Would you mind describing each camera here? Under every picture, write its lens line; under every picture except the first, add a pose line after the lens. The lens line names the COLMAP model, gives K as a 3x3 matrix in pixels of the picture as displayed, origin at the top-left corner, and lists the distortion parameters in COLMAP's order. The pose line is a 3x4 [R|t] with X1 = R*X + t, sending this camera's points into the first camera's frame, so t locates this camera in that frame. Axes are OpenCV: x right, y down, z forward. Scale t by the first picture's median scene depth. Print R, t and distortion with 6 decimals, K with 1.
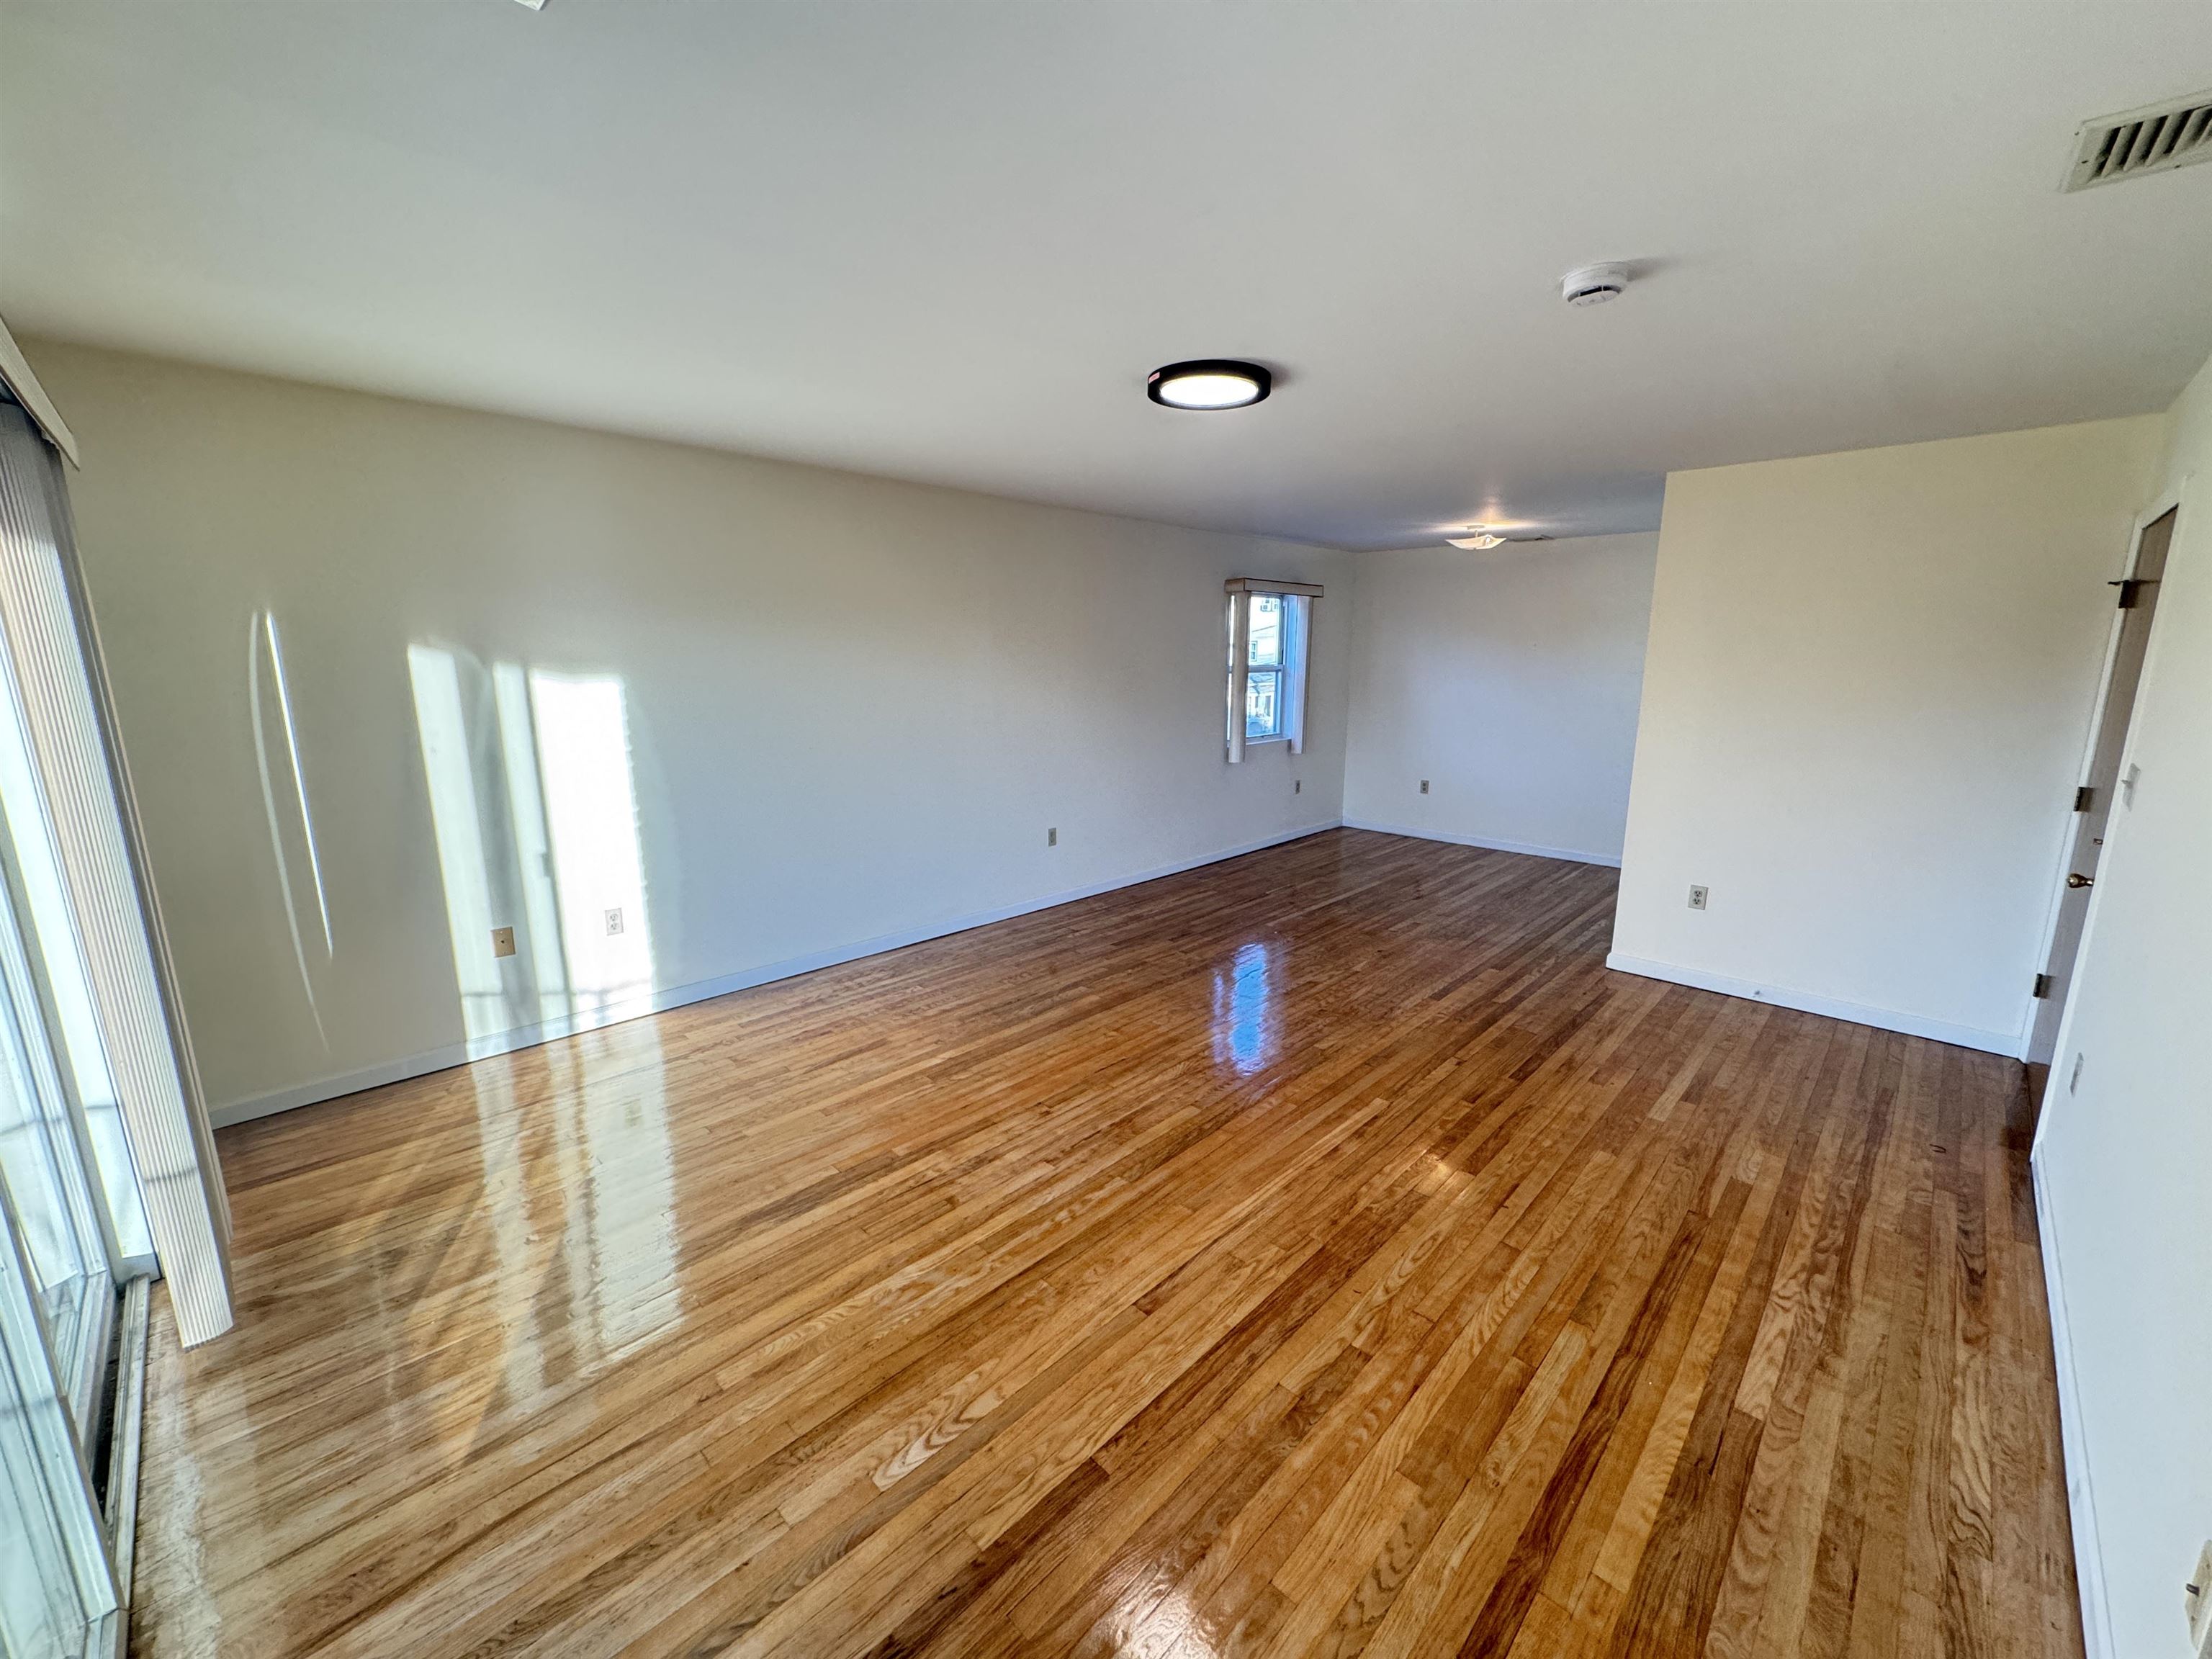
lens RADIAL K [[877.6, 0, 1098.9], [0, 877.6, 825.3], [0, 0, 1]] dist [-0.002590, -0.000062]
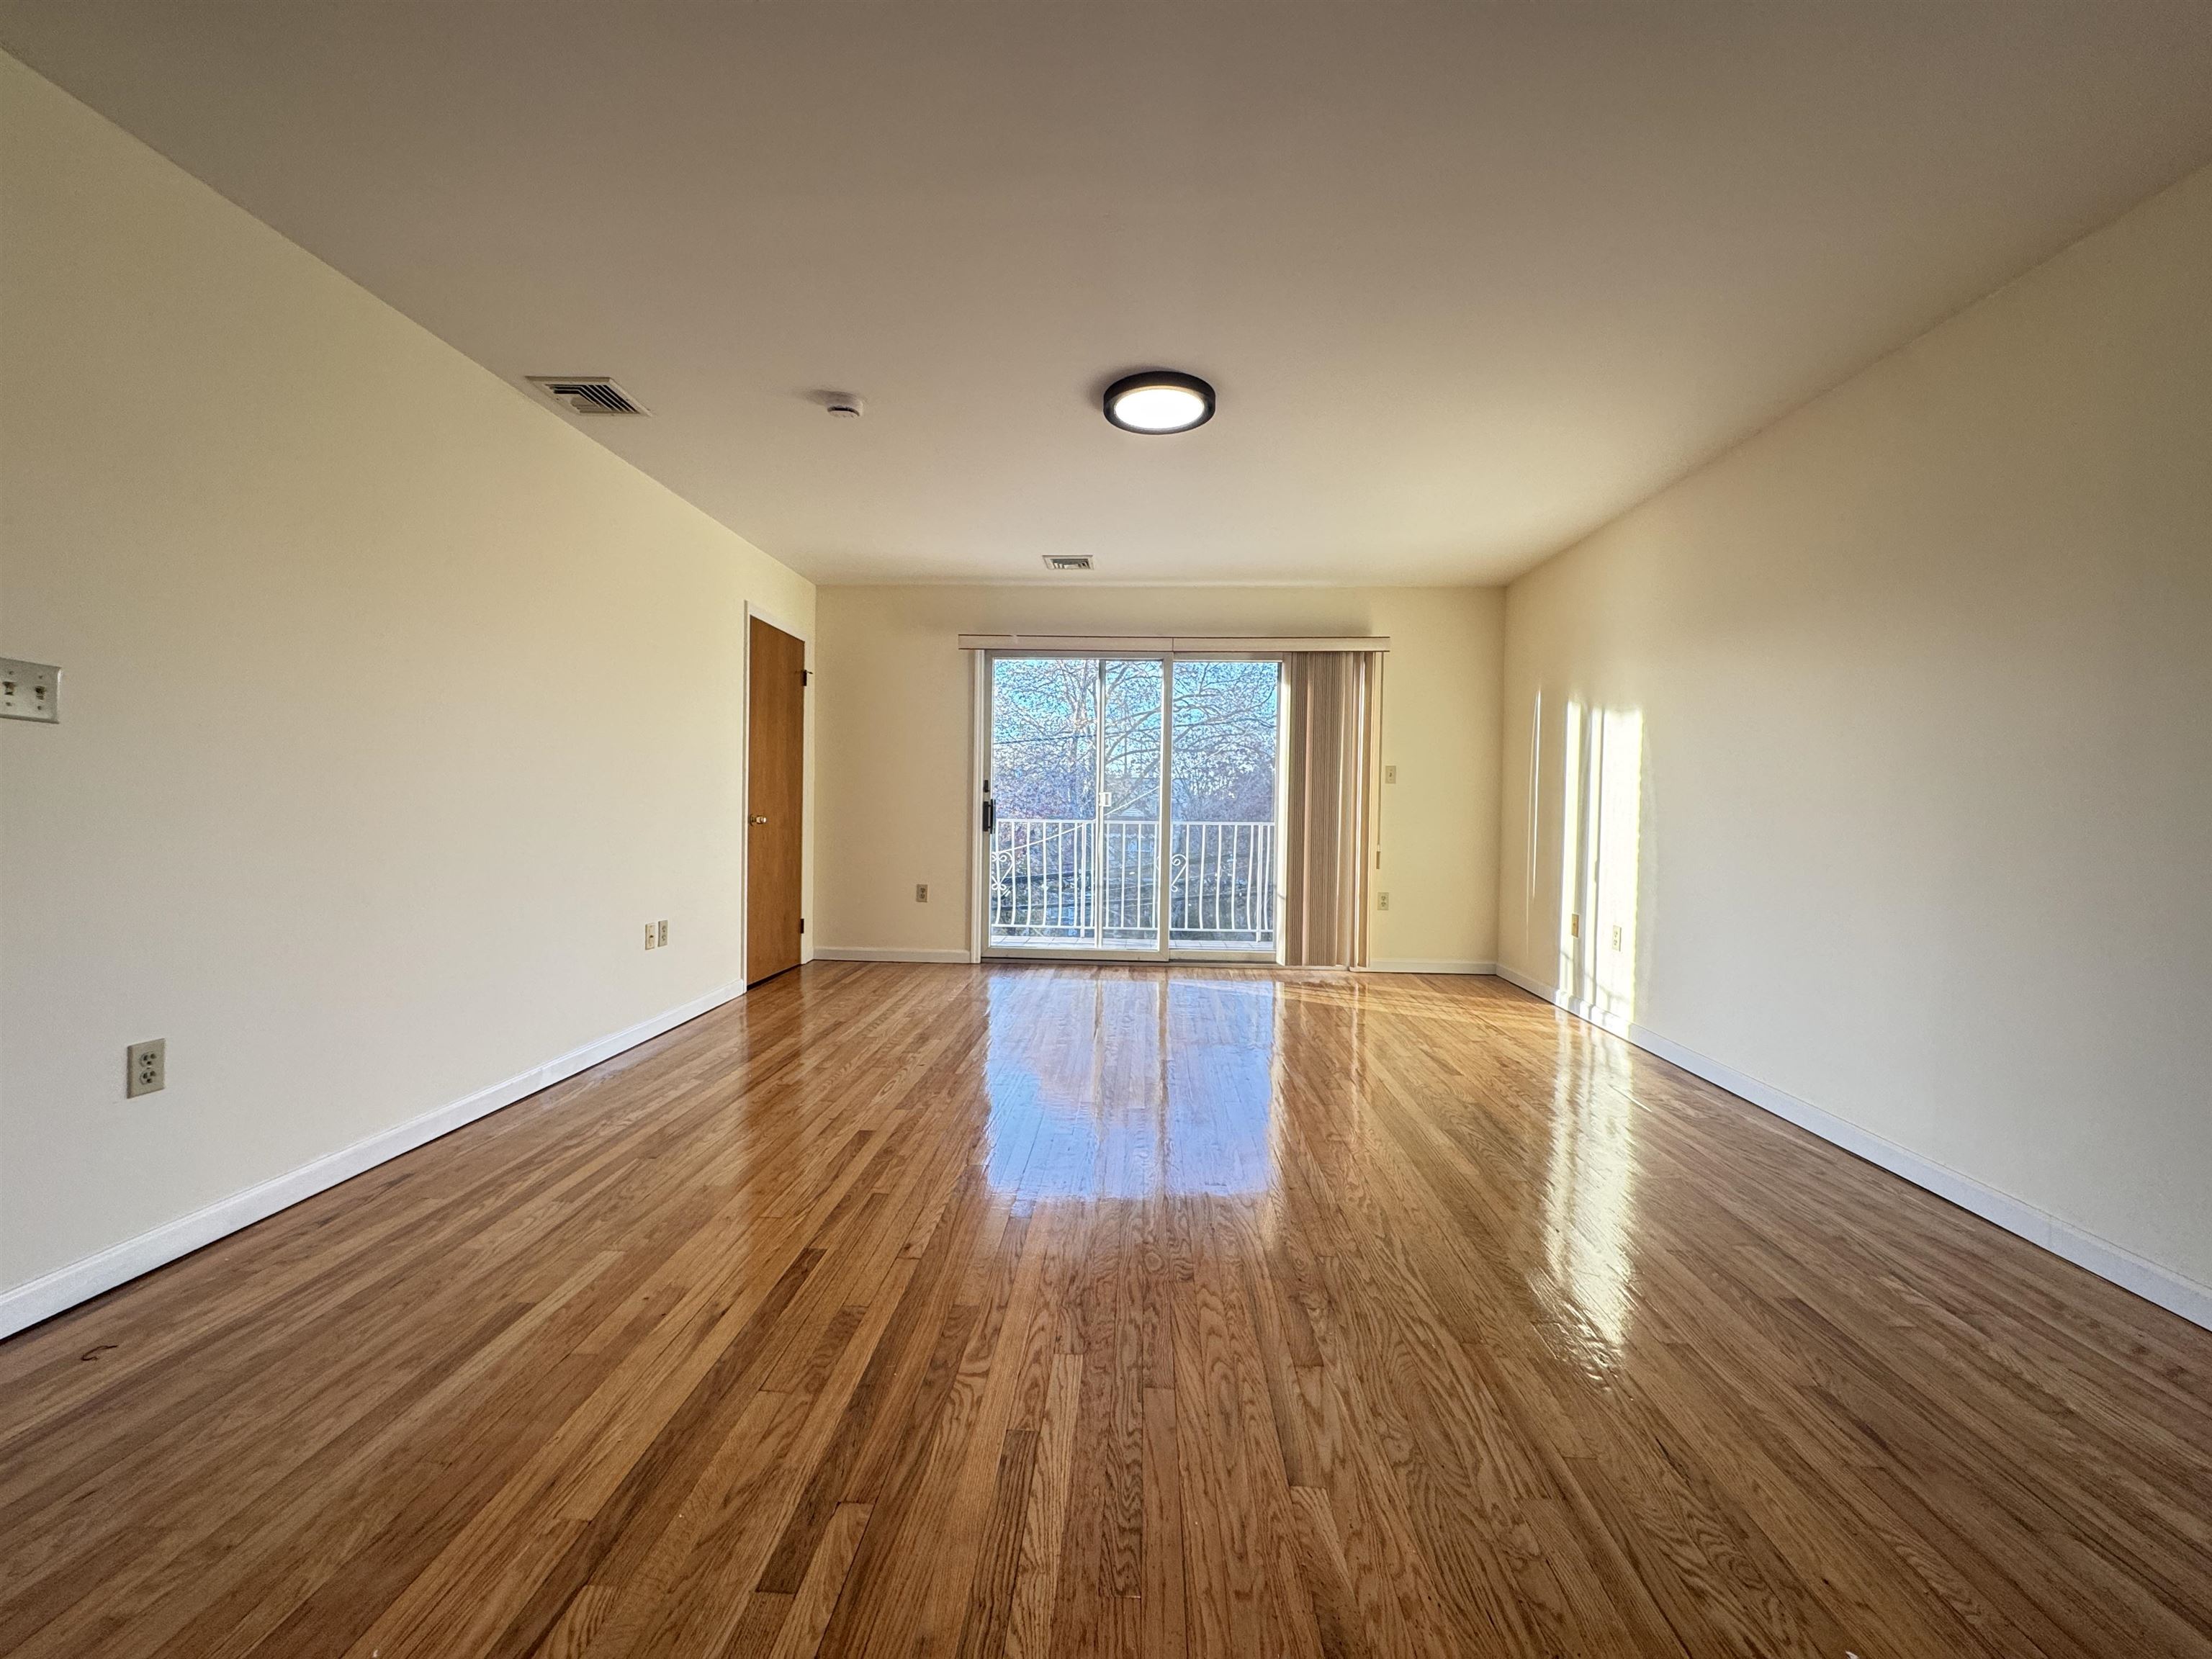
lens RADIAL K [[877.6, 0, 1098.9], [0, 877.6, 825.3], [0, 0, 1]] dist [-0.002590, -0.000062]
pose [[-0.750194, 0.000184, -0.661218, 0.729518], [-0.147036, 0.974916, 0.167093, -0.128045], [0.644663, 0.222575, -0.731349, 1.505014]]
